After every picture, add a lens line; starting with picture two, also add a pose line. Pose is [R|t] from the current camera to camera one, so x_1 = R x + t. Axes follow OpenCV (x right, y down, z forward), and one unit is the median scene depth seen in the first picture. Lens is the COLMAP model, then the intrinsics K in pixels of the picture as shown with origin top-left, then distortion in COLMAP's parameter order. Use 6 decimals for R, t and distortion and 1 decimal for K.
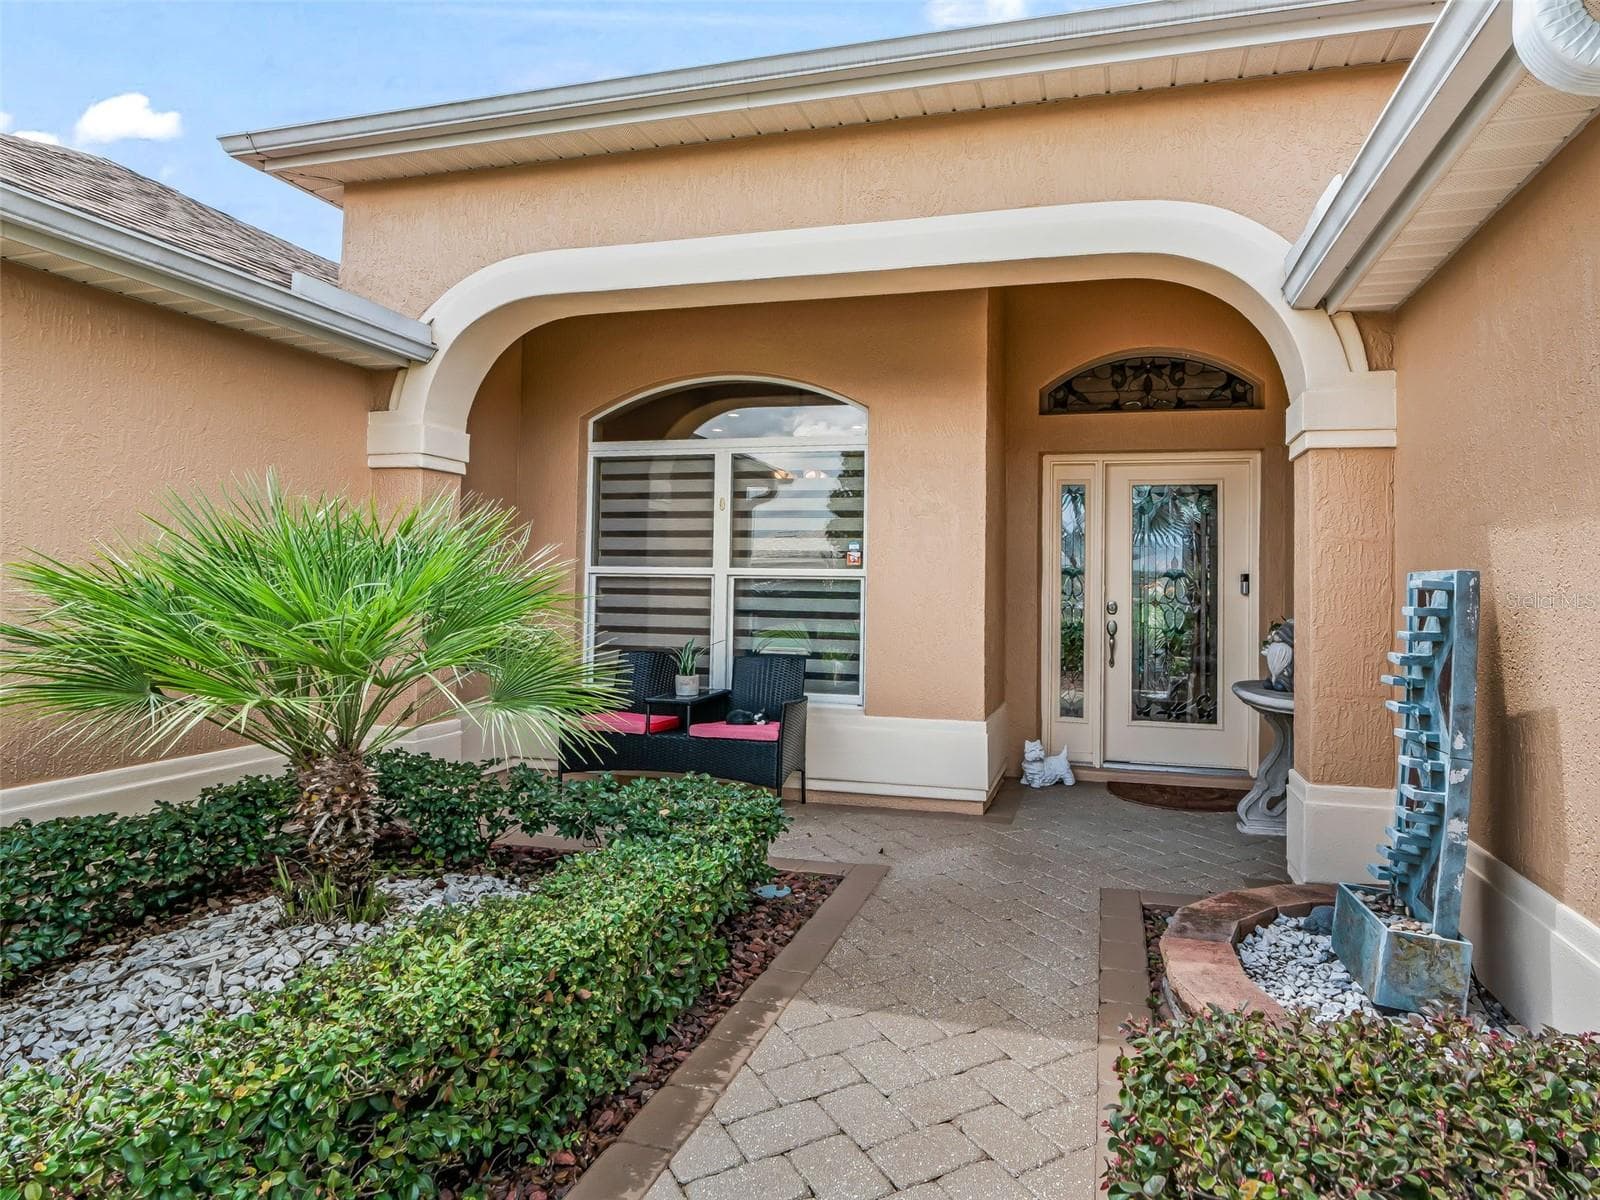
lens RADIAL K [[860.9, 0, 786.1], [0, 860.9, 590.3], [0, 0, 1]] dist [-0.018482, 0.007061]
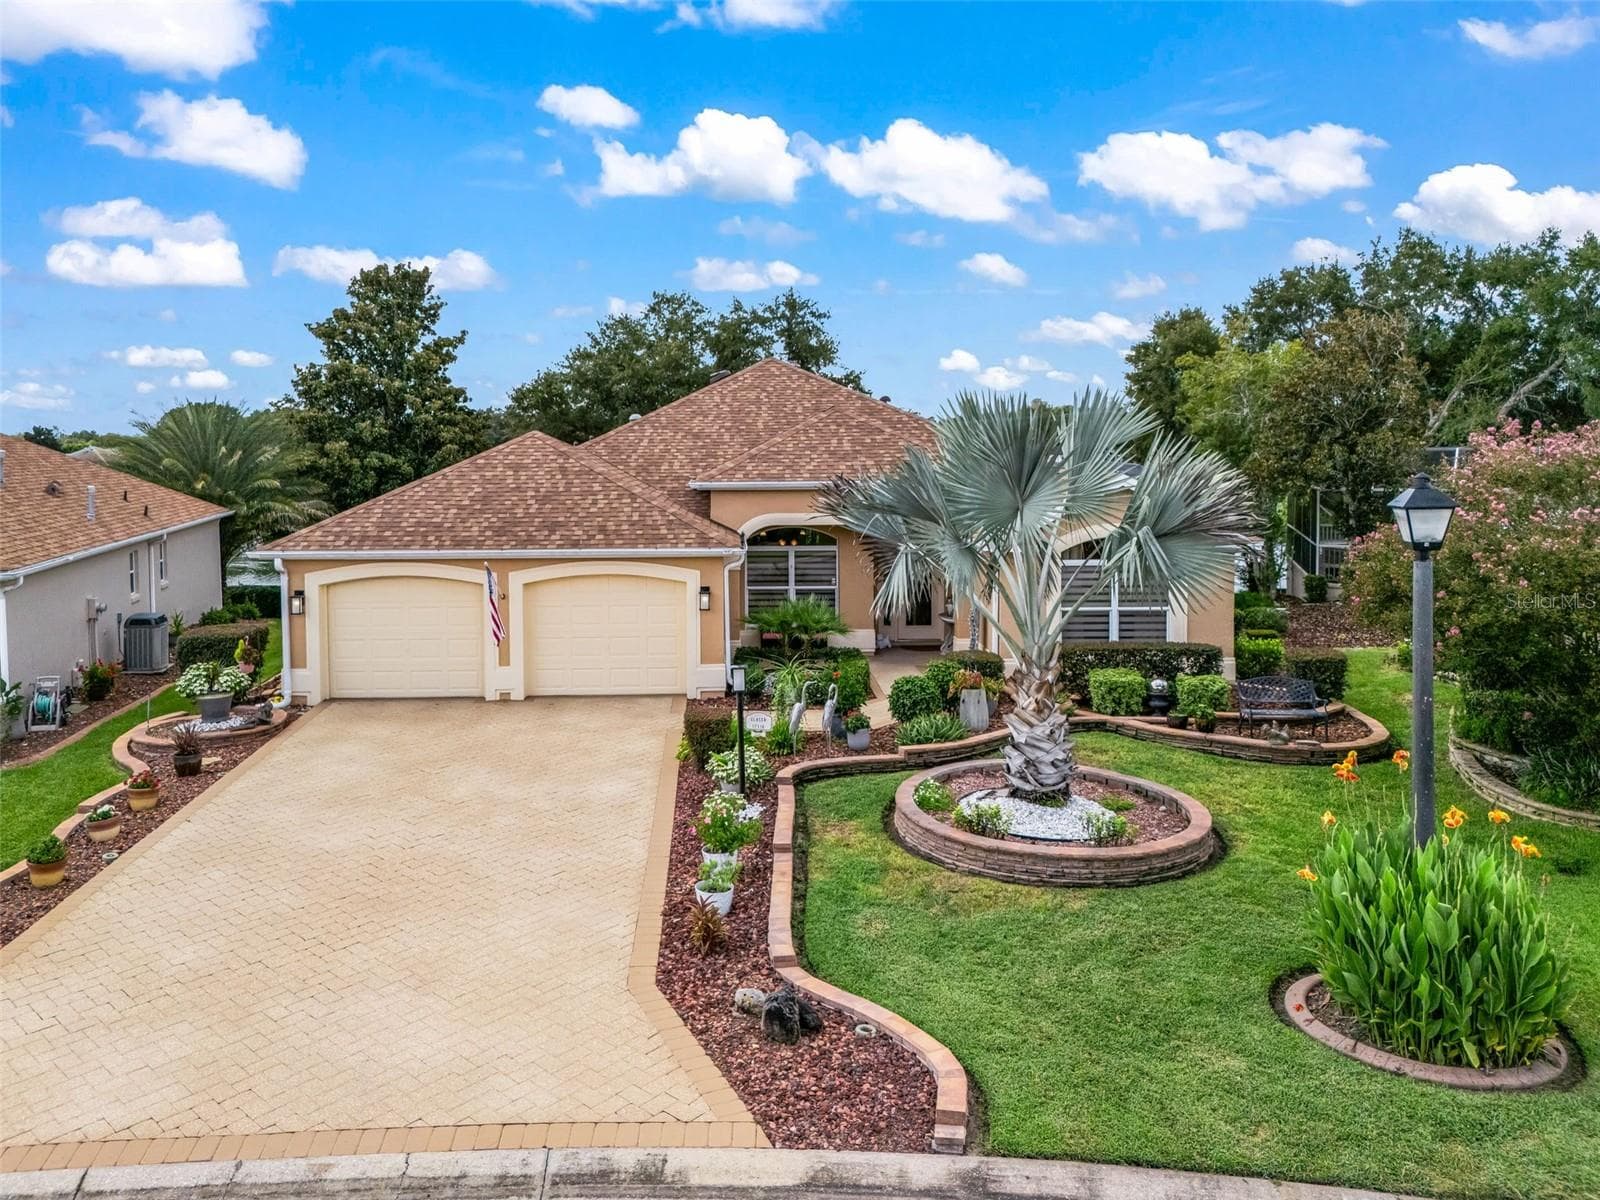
lens RADIAL K [[1126.0, 0, 715.5], [0, 1126.0, 529.0], [0, 0, 1]] dist [0.027985, 0.000407]
pose [[0.948800, -0.036092, 0.313807, -1.678140], [0.015774, 0.997625, 0.067047, -0.533179], [-0.315482, -0.058664, 0.947117, -2.895621]]
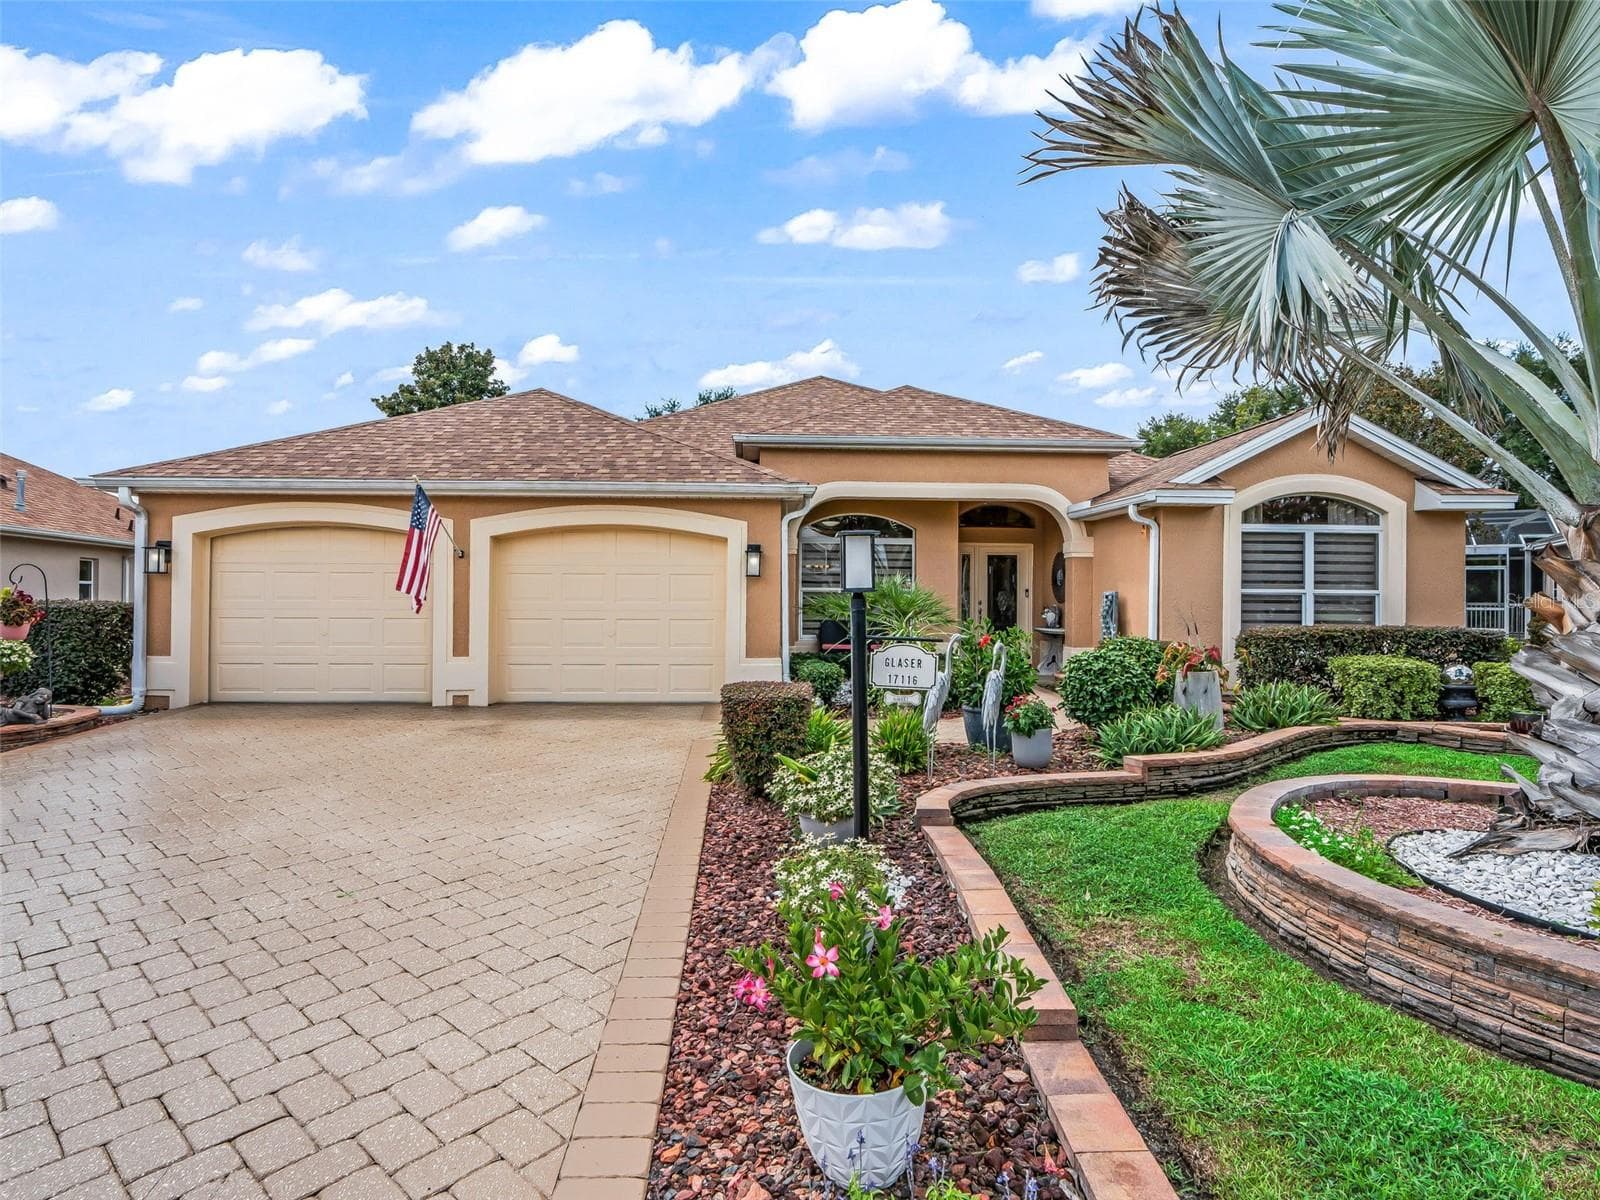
lens RADIAL K [[860.9, 0, 786.1], [0, 860.9, 590.3], [0, 0, 1]] dist [-0.018482, 0.007061]
pose [[0.933600, -0.000543, 0.358317, -1.221574], [-0.002052, 0.999974, 0.006862, -0.036270], [-0.358311, -0.007142, 0.933575, -1.349612]]
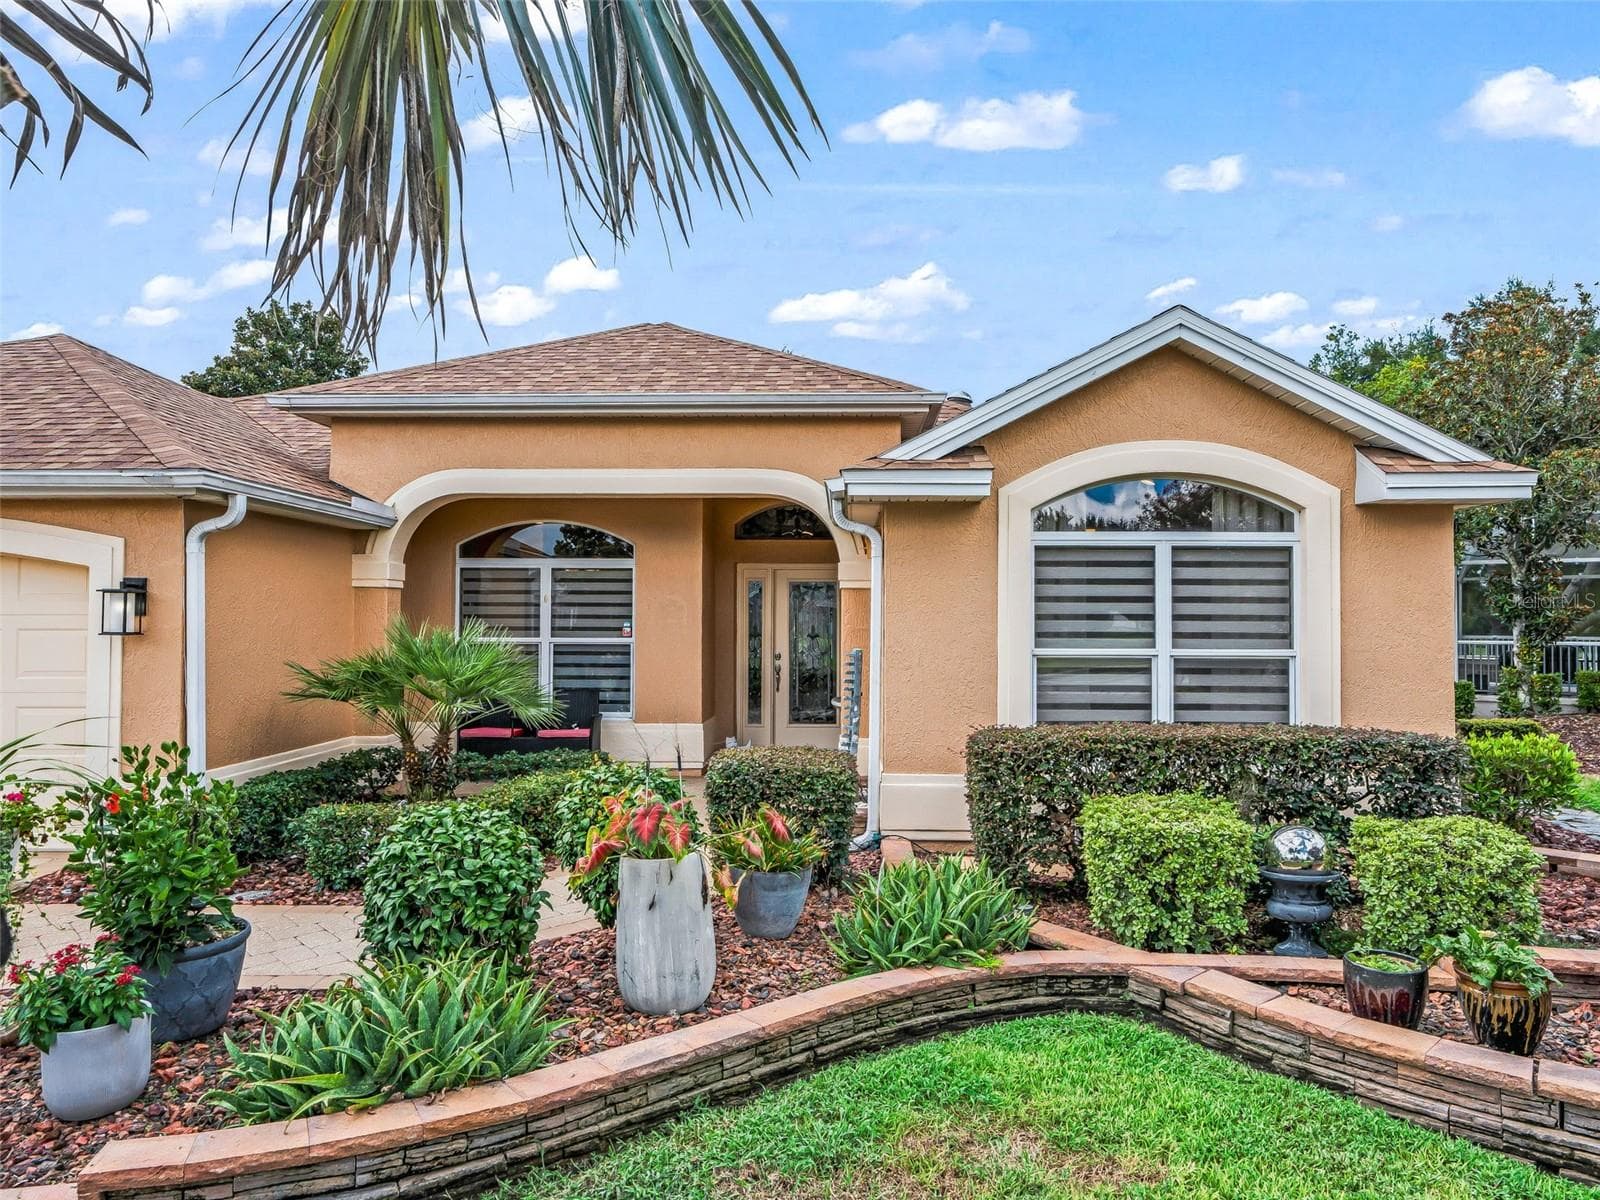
lens RADIAL K [[1064.0, 0, 800.0], [0, 1064.0, 600.0], [0, 0, 1]] dist [-0.007905, -0.002486]
pose [[0.951032, -0.001602, 0.309089, -0.240067], [0.004033, 0.999966, -0.007226, -0.081463], [-0.309067, 0.008119, 0.951006, -1.084617]]
